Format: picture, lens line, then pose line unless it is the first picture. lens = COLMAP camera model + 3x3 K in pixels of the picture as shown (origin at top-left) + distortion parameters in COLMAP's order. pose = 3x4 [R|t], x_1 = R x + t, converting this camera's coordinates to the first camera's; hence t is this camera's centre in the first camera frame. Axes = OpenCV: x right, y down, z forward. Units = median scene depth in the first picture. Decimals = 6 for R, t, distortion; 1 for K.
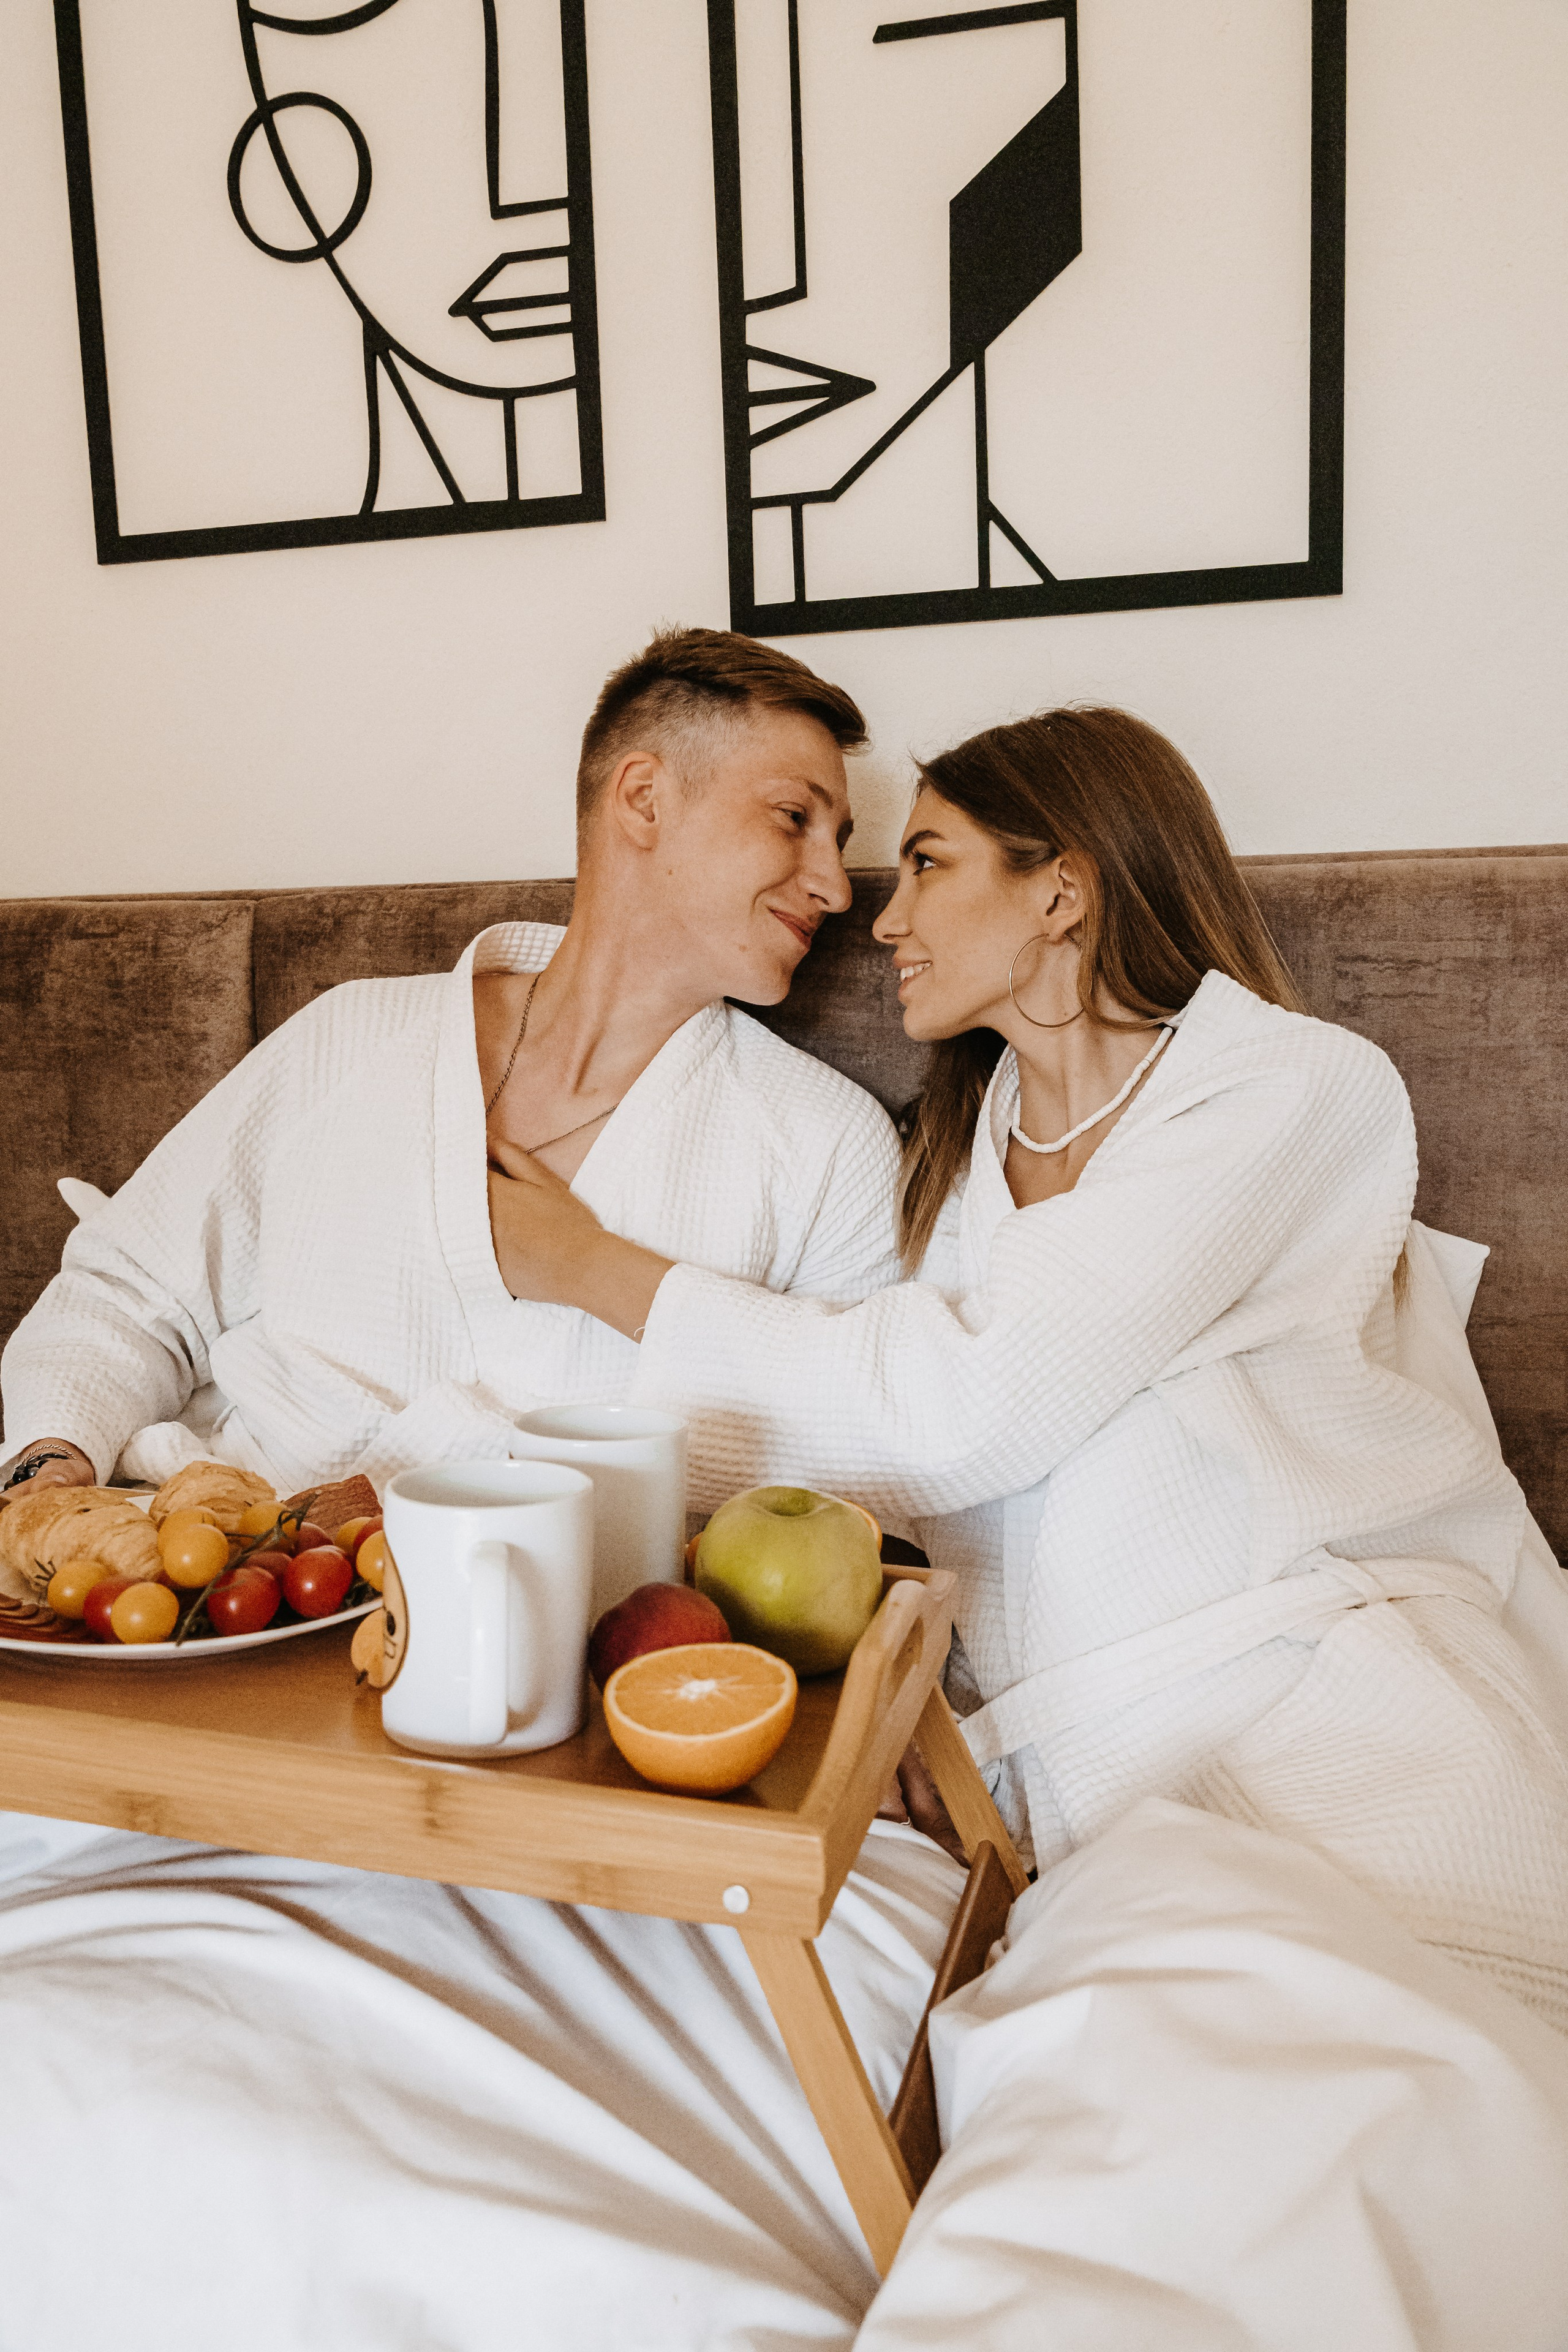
lens RADIAL K [[1653.5, 0, 784.0], [0, 1653.5, 1176.0], [0, 0, 1]] dist [-0.004057, -0.002735]
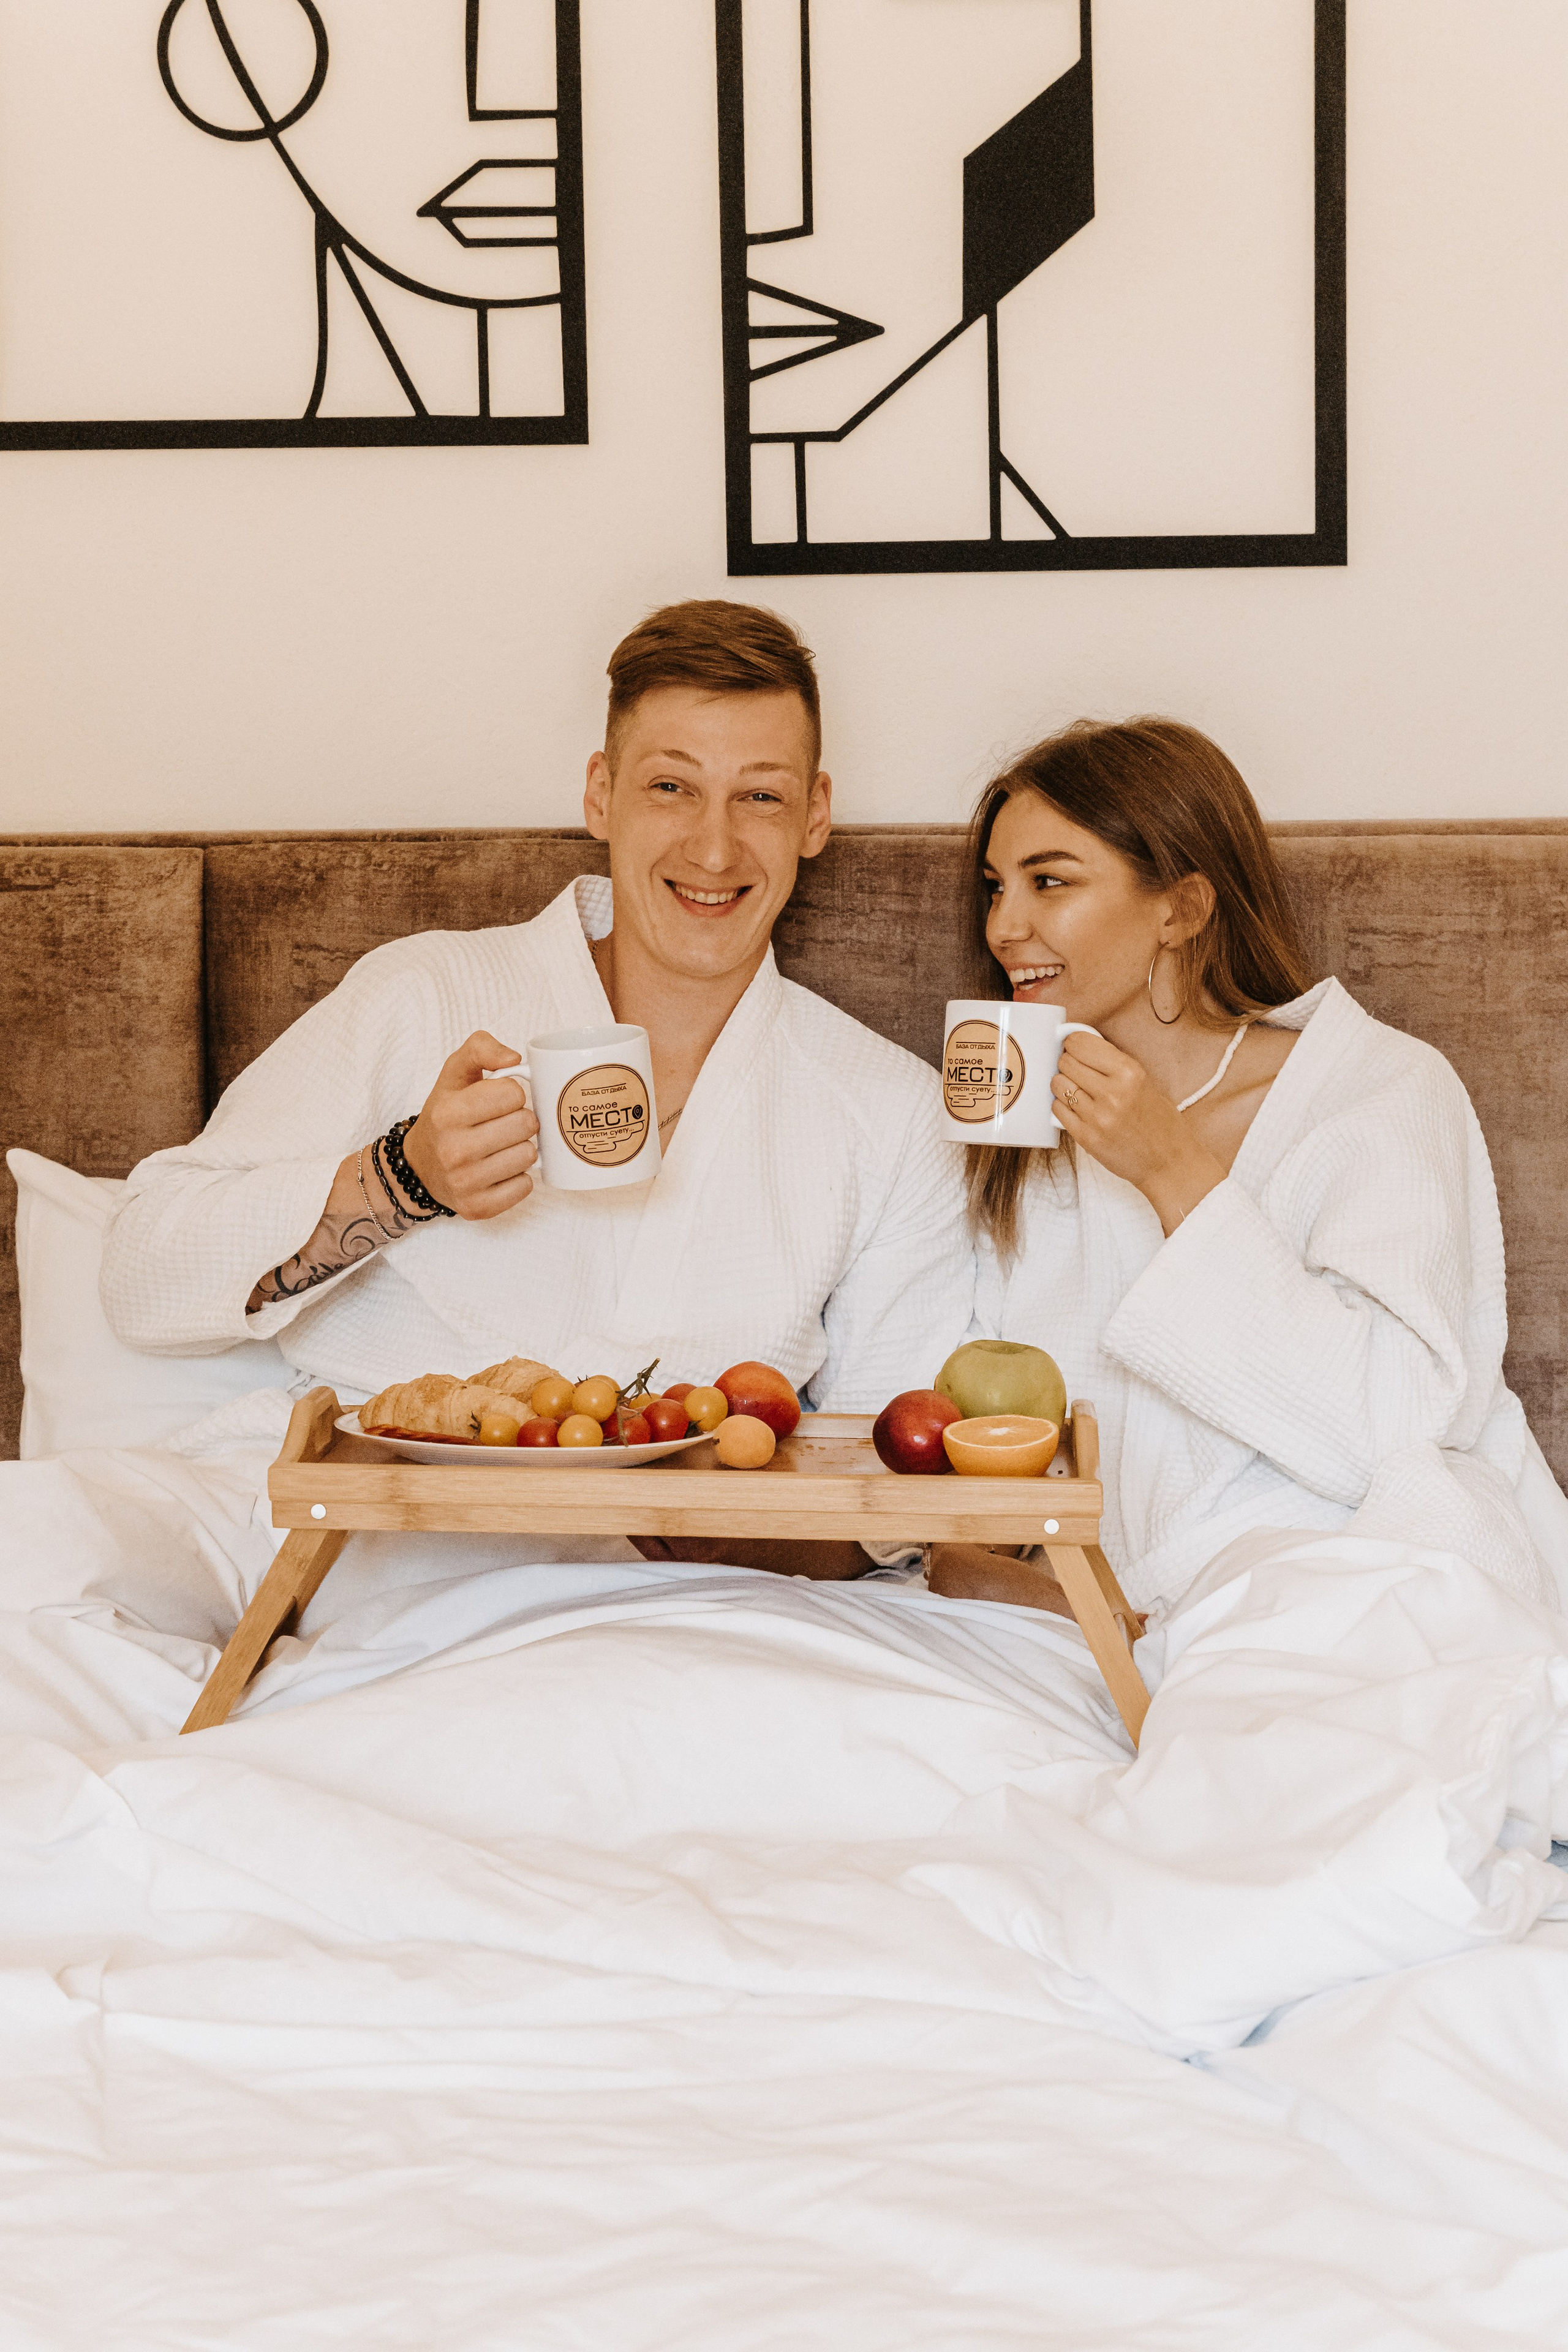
lens RADIAL K [[4249.3, 0, 784.0], [0, 4249.3, 1176.0], [0, 0, 1]] dist [0.034366, 0.102092]
pose [[0.979033, -0.011909, 0.203355, -0.508123], [0.015199, 0.999777, -0.014629, 0.053535], [-0.203136, 0.017413, 0.978996, -1.403942]]
